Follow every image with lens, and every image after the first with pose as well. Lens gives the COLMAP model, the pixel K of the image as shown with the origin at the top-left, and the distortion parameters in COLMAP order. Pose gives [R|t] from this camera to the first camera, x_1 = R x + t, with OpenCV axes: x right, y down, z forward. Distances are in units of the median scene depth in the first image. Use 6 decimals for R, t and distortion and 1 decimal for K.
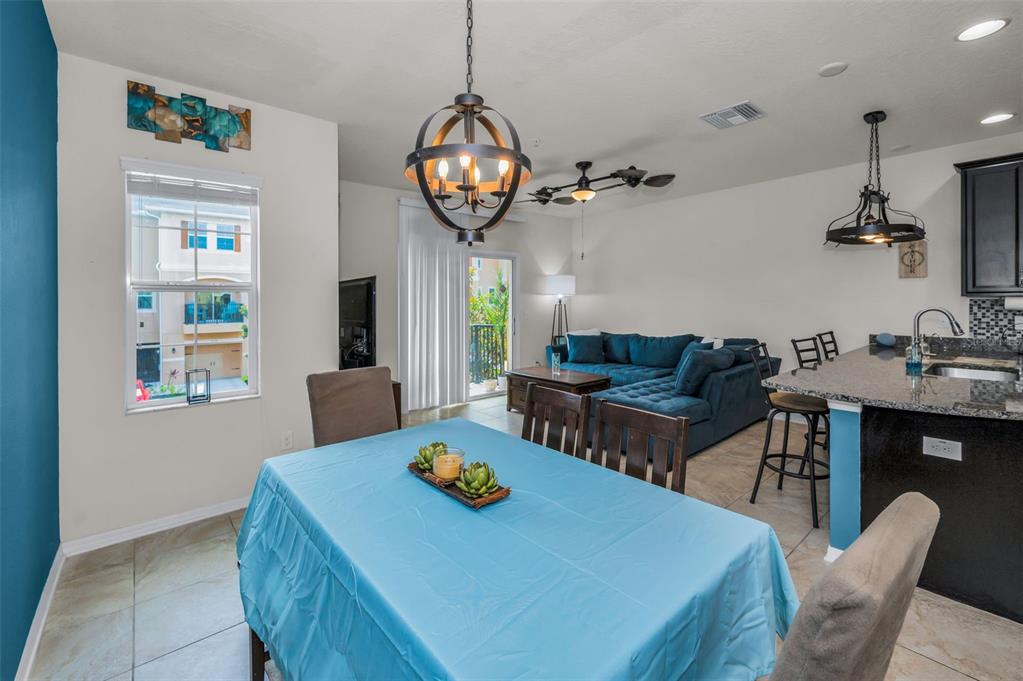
lens RADIAL K [[436.6, 0, 530.4], [0, 436.6, 303.6], [0, 0, 1]] dist [-0.001516, -0.000107]
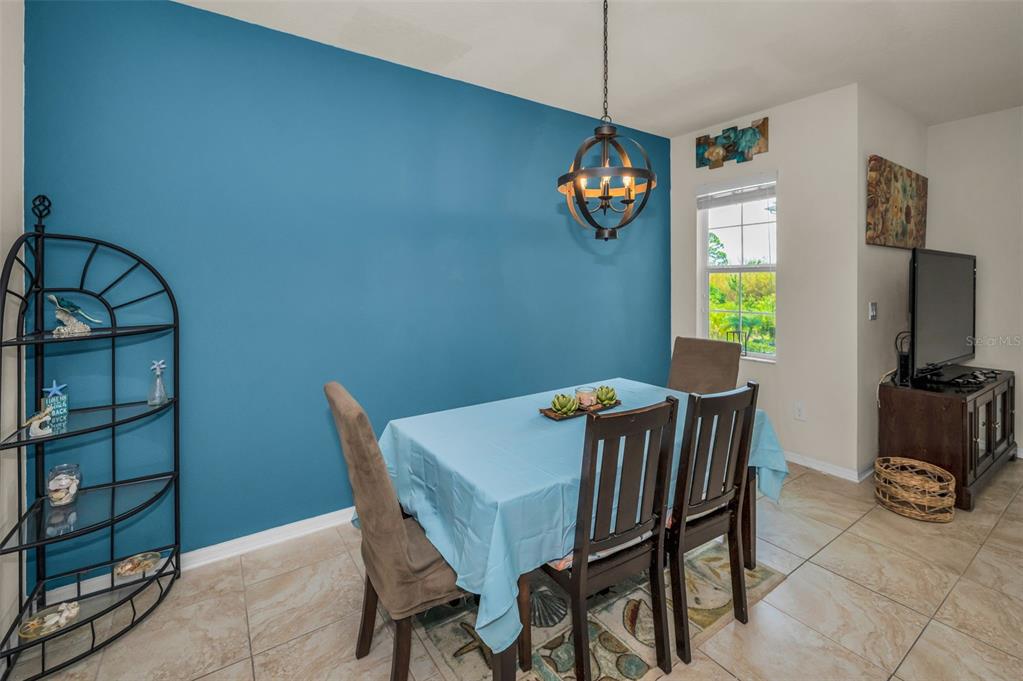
lens RADIAL K [[451.3, 0, 518.7], [0, 451.3, 283.2], [0, 0, 1]] dist [0.001658, 0.000235]
pose [[-0.102627, 0.013173, -0.994633, 0.690133], [-0.000809, 0.999911, 0.013326, -0.014186], [0.994720, 0.002172, -0.102607, 0.495767]]
